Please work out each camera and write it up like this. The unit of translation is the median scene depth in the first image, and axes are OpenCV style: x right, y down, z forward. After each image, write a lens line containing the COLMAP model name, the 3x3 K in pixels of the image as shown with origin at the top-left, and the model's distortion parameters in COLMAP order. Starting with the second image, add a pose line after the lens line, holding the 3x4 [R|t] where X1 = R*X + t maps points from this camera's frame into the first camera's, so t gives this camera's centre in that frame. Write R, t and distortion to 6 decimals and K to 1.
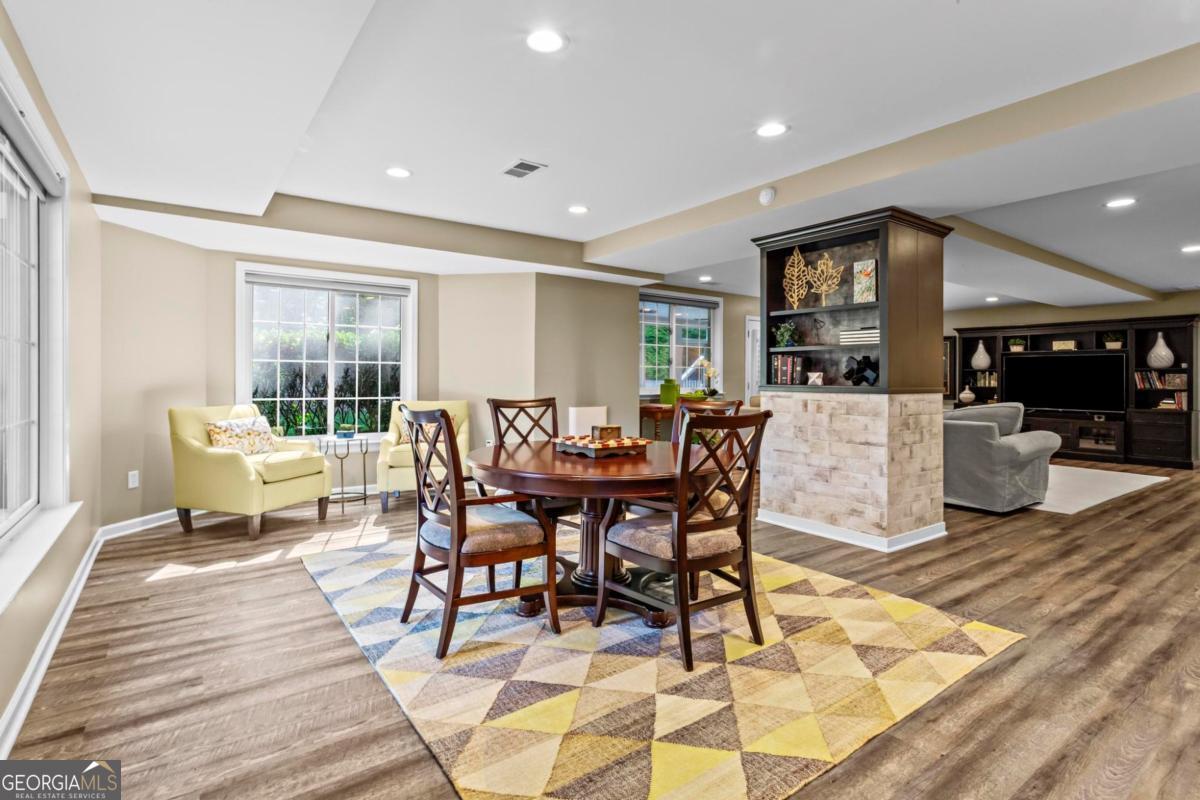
lens RADIAL K [[571.6, 0, 590.9], [0, 571.6, 383.5], [0, 0, 1]] dist [0.000801, -0.000087]
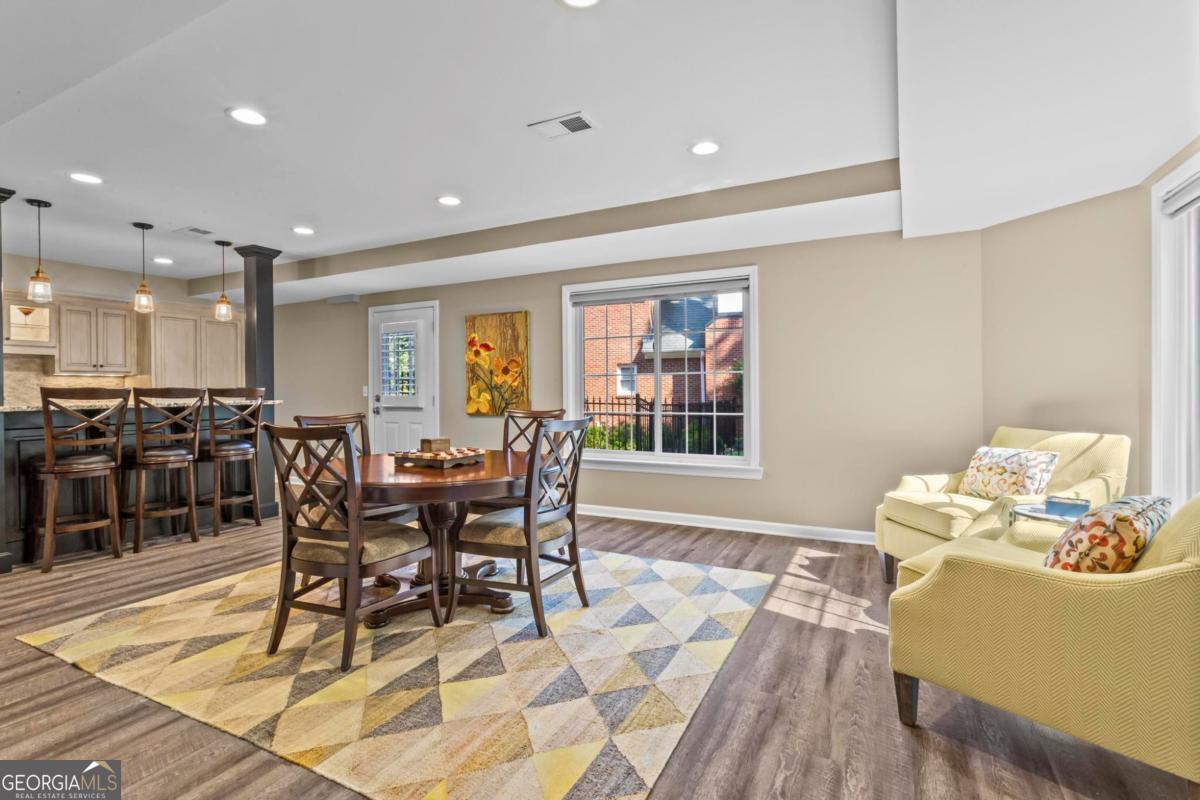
lens RADIAL K [[571.6, 0, 590.9], [0, 571.6, 383.5], [0, 0, 1]] dist [0.000801, -0.000087]
pose [[-0.894694, -0.002871, -0.446671, 1.117584], [-0.002145, 0.999995, -0.002131, -0.117691], [0.446675, -0.000948, -0.894696, 9.641191]]
